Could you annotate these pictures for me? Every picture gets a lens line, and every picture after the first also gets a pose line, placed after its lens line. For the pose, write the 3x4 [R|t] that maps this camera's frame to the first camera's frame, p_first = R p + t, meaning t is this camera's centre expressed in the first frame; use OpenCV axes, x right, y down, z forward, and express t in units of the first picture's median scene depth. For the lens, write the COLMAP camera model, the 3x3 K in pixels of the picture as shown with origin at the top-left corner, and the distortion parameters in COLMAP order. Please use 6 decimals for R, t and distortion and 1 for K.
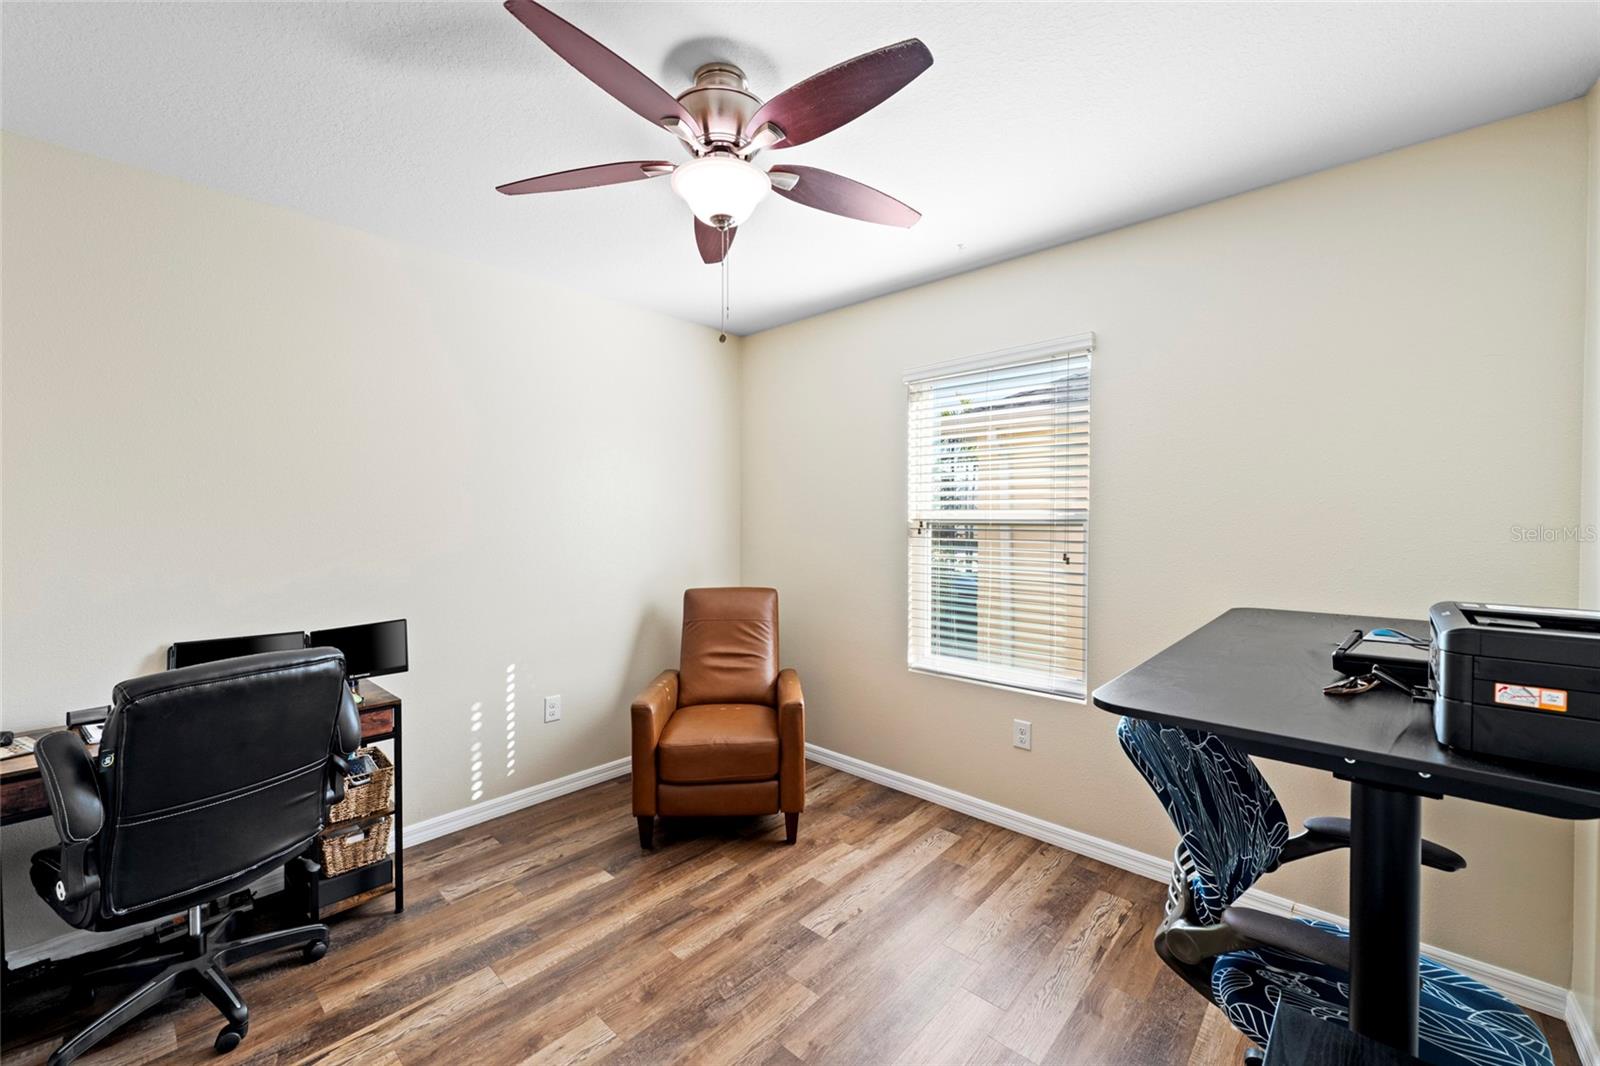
lens RADIAL K [[638.0, 0, 803.2], [0, 638.0, 526.2], [0, 0, 1]] dist [-0.006572, 0.000506]
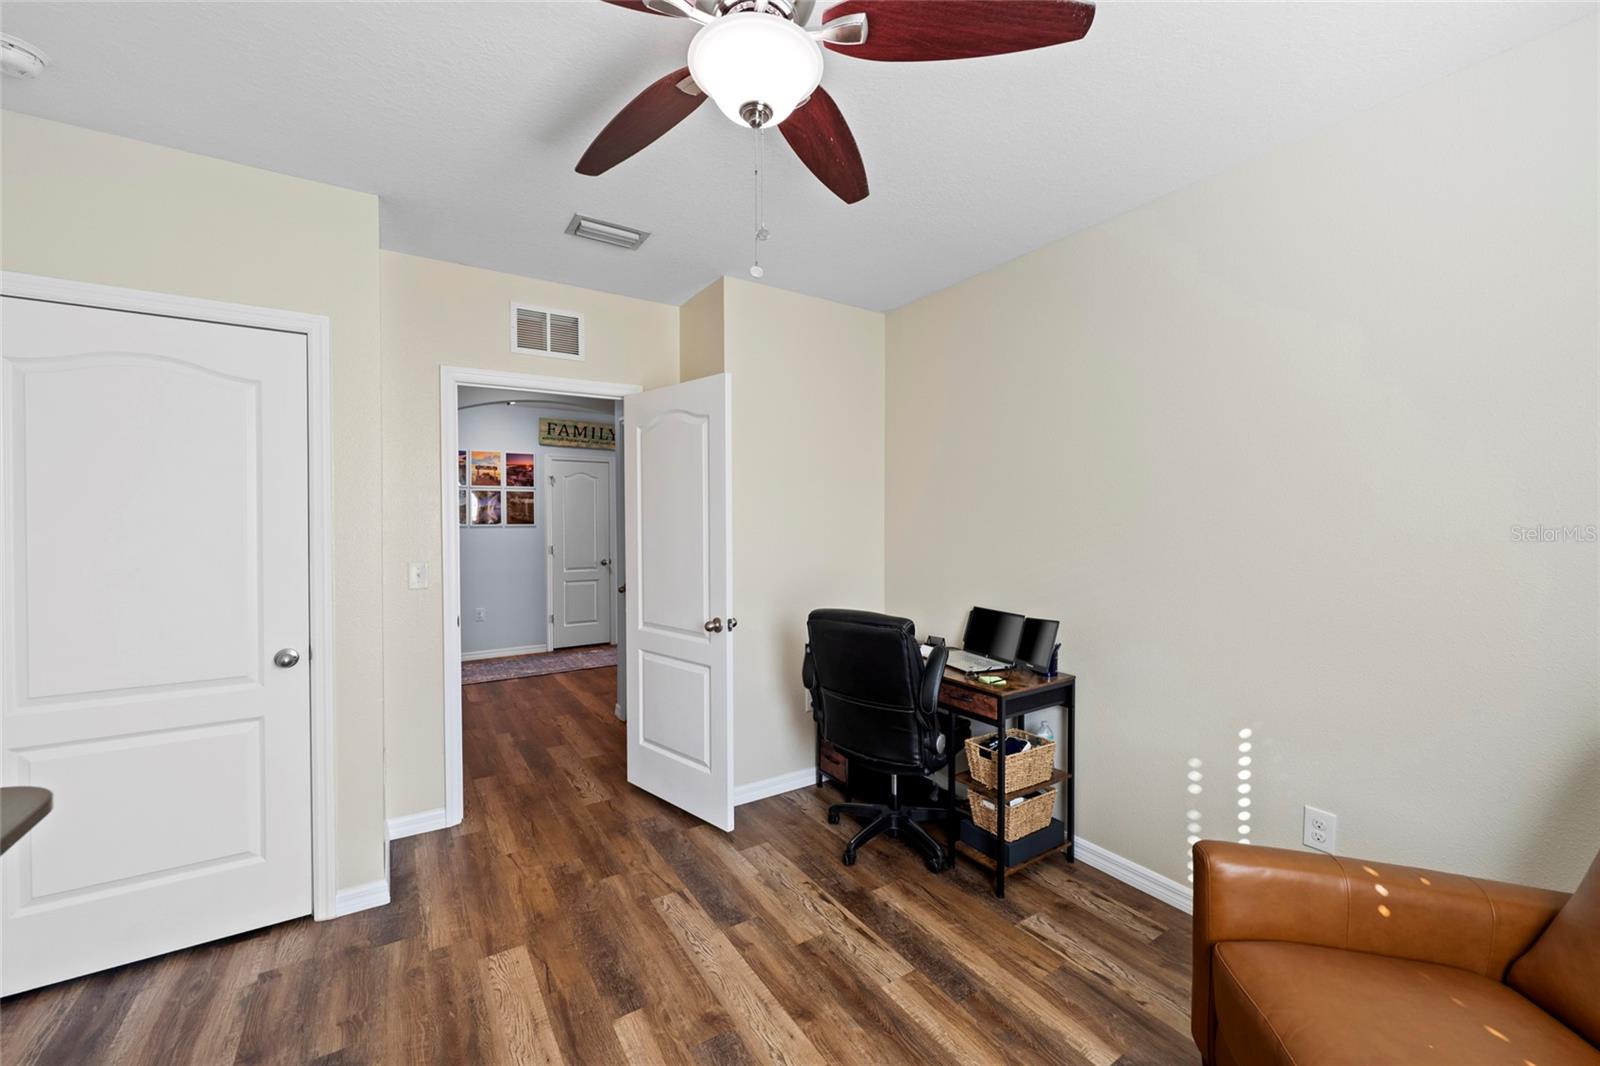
lens RADIAL K [[638.0, 0, 806.1], [0, 638.0, 528.8], [0, 0, 1]] dist [-0.006572, 0.000506]
pose [[-0.252718, 0.017066, -0.967389, 0.448474], [-0.015618, 0.999642, 0.021715, -0.009215], [0.967414, 0.020597, -0.252361, 0.973869]]
